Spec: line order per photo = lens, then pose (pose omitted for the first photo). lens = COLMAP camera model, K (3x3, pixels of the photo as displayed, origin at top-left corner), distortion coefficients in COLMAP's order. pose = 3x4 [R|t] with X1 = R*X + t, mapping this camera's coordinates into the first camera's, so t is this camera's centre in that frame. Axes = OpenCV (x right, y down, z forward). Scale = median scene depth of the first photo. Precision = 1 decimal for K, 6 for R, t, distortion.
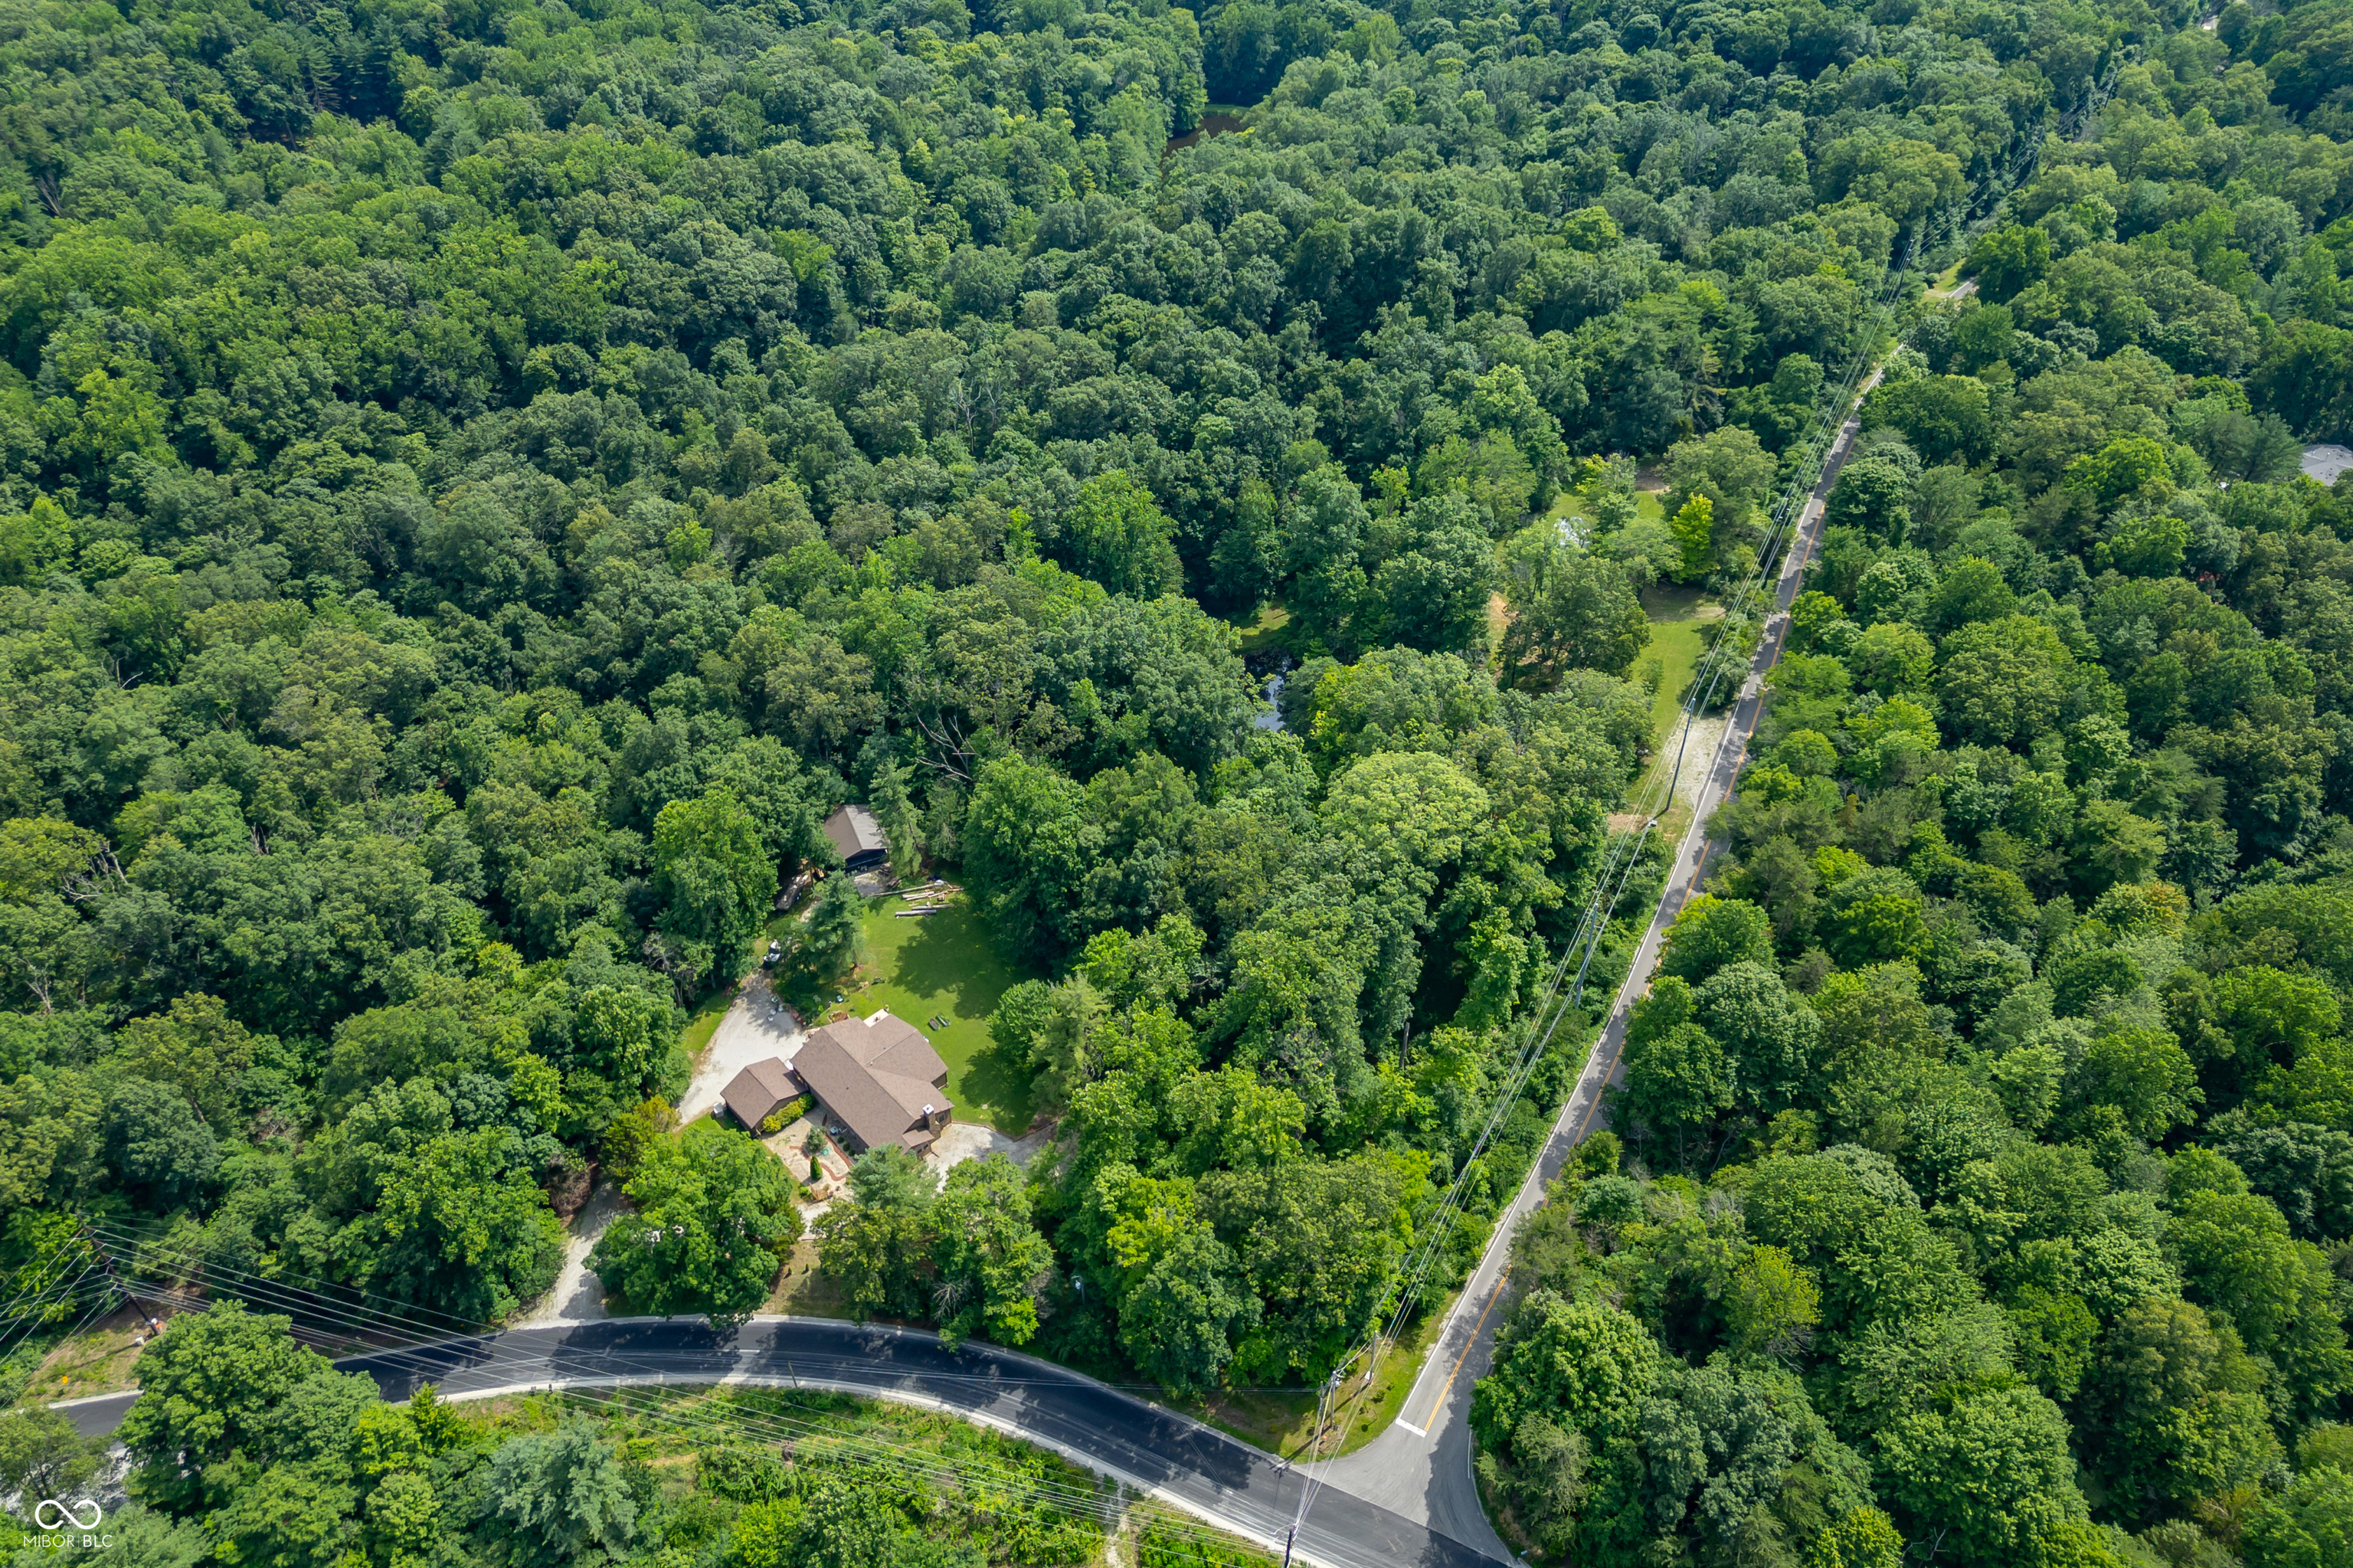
lens RADIAL K [[1730.4, 0, 1045.1], [0, 1730.4, 776.1], [0, 0, 1]] dist [0.068961, -0.058225]
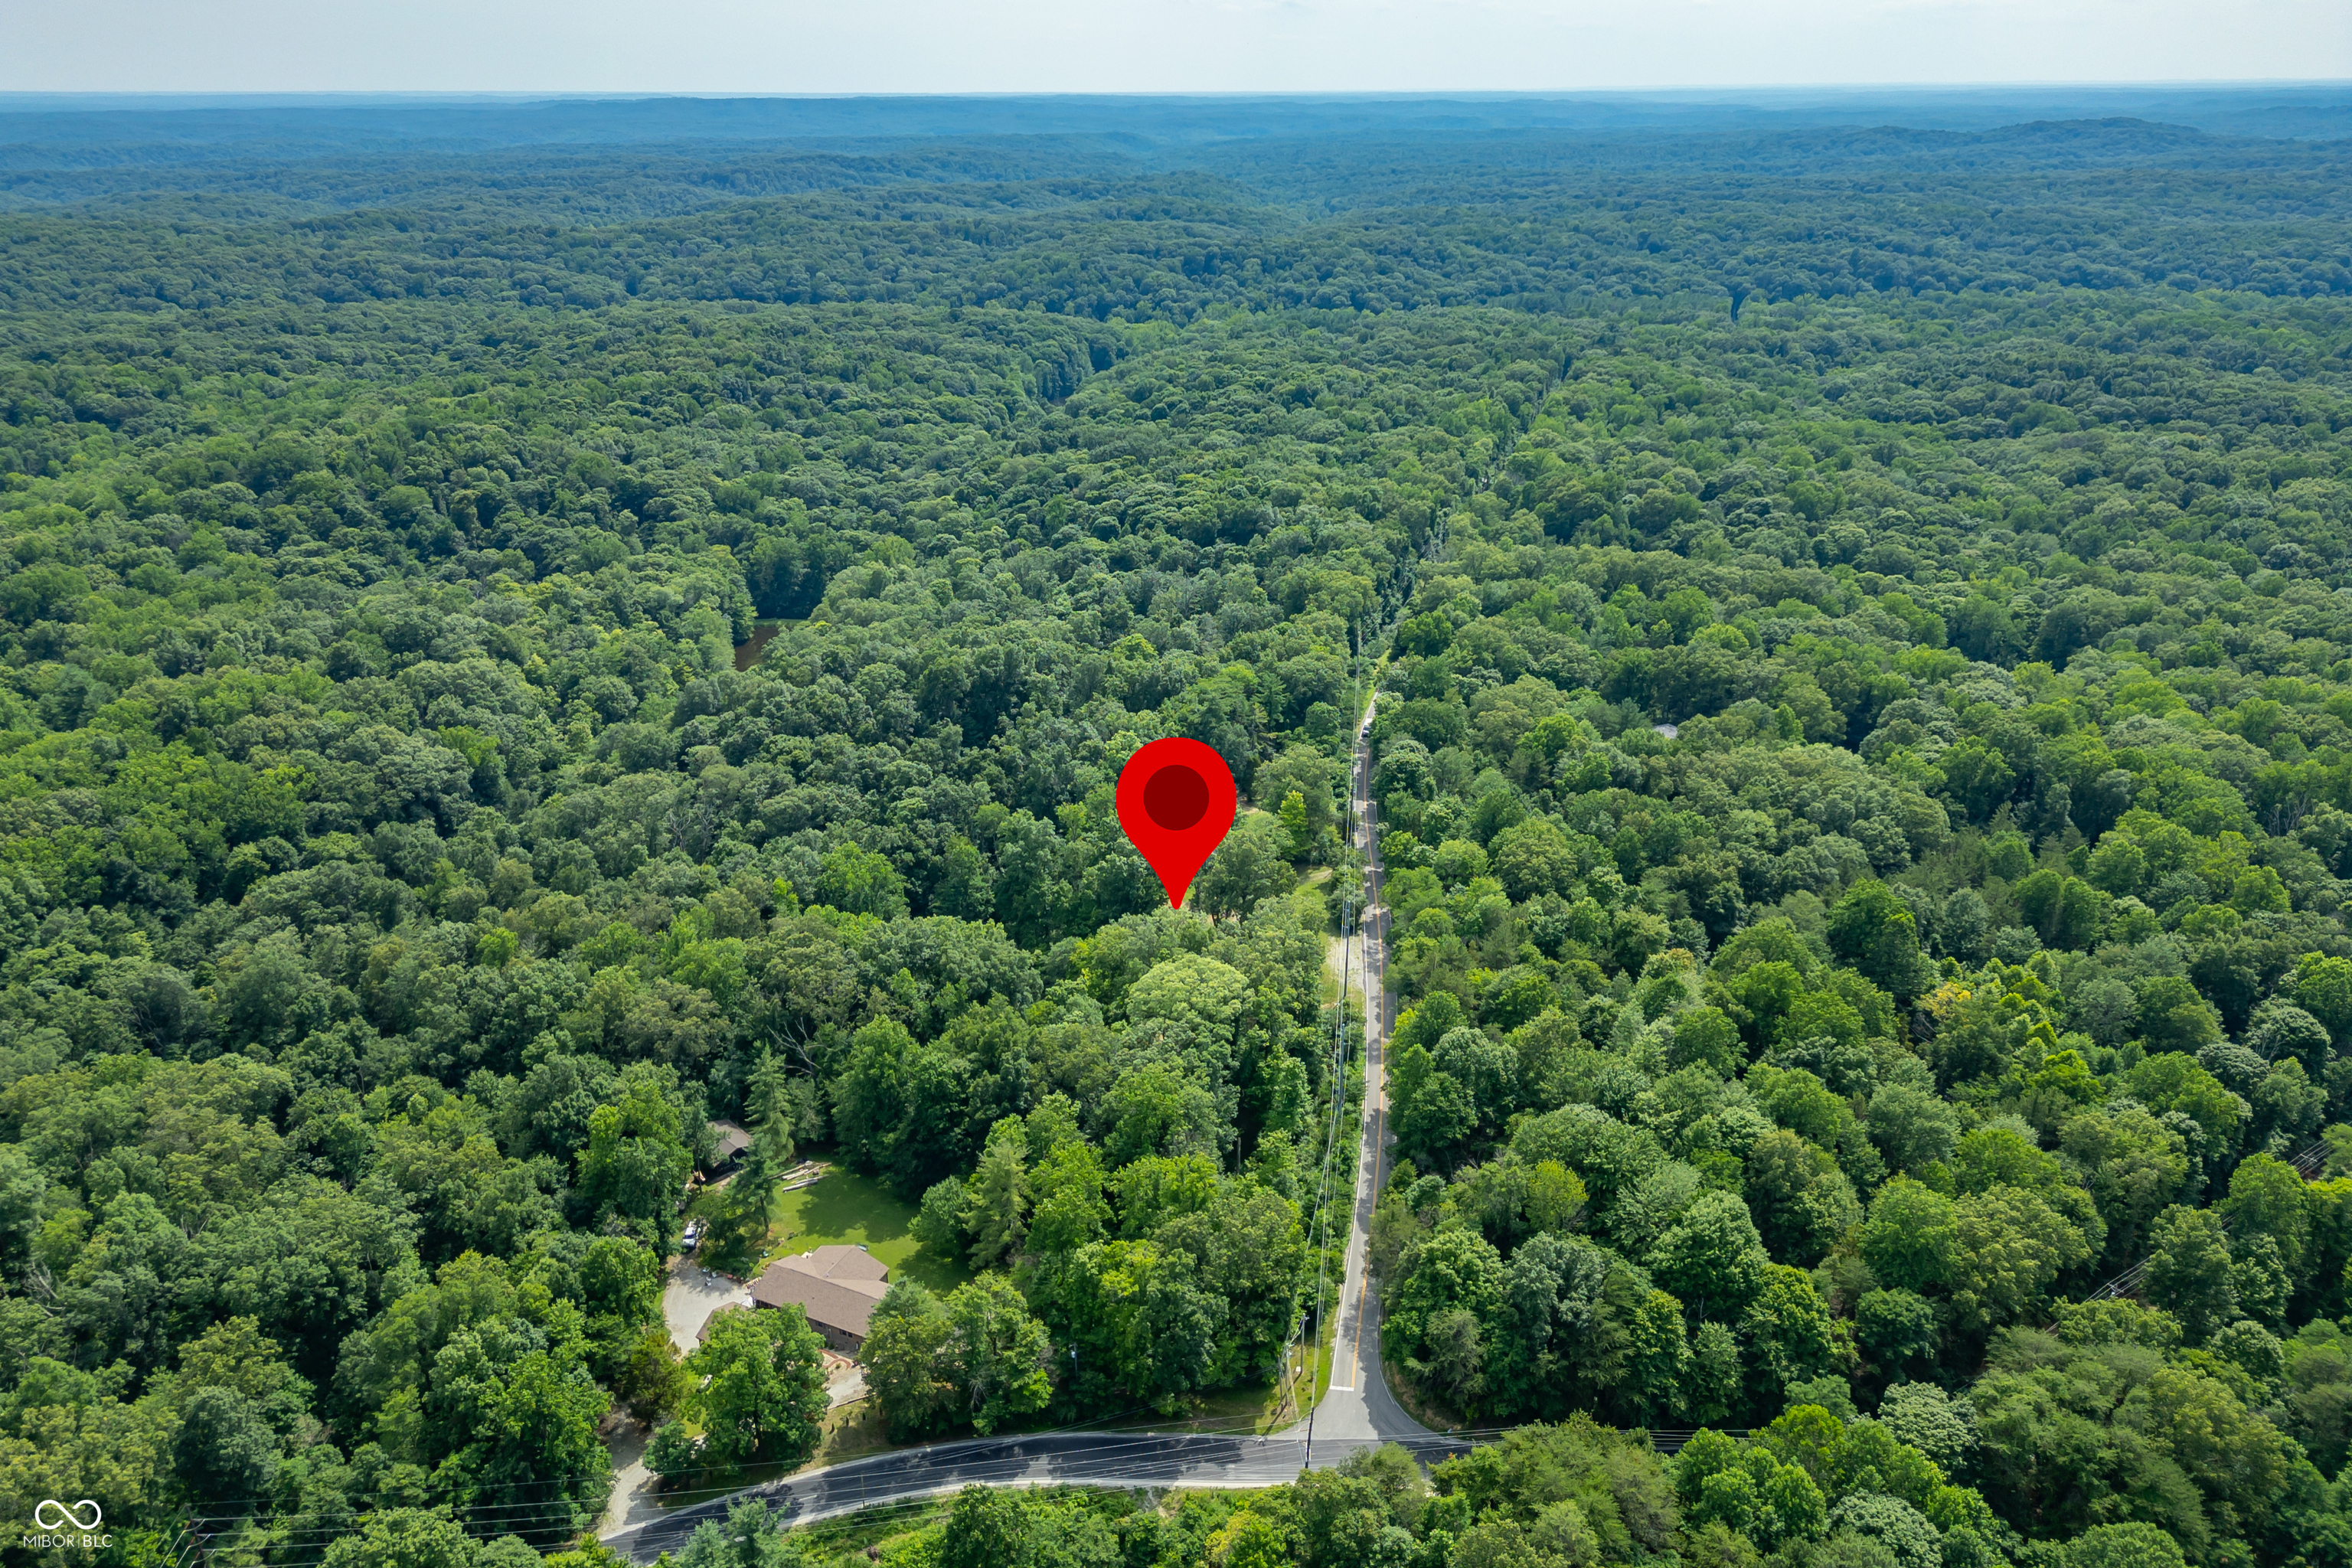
lens RADIAL K [[1558.3, 0, 1150.8], [0, 1558.3, 736.5], [0, 0, 1]] dist [0.076503, -0.068822]
pose [[0.940492, -0.126229, 0.315503, -0.106706], [0.209243, 0.946678, -0.244984, 0.073141], [-0.267755, 0.296423, 0.916756, -0.090963]]
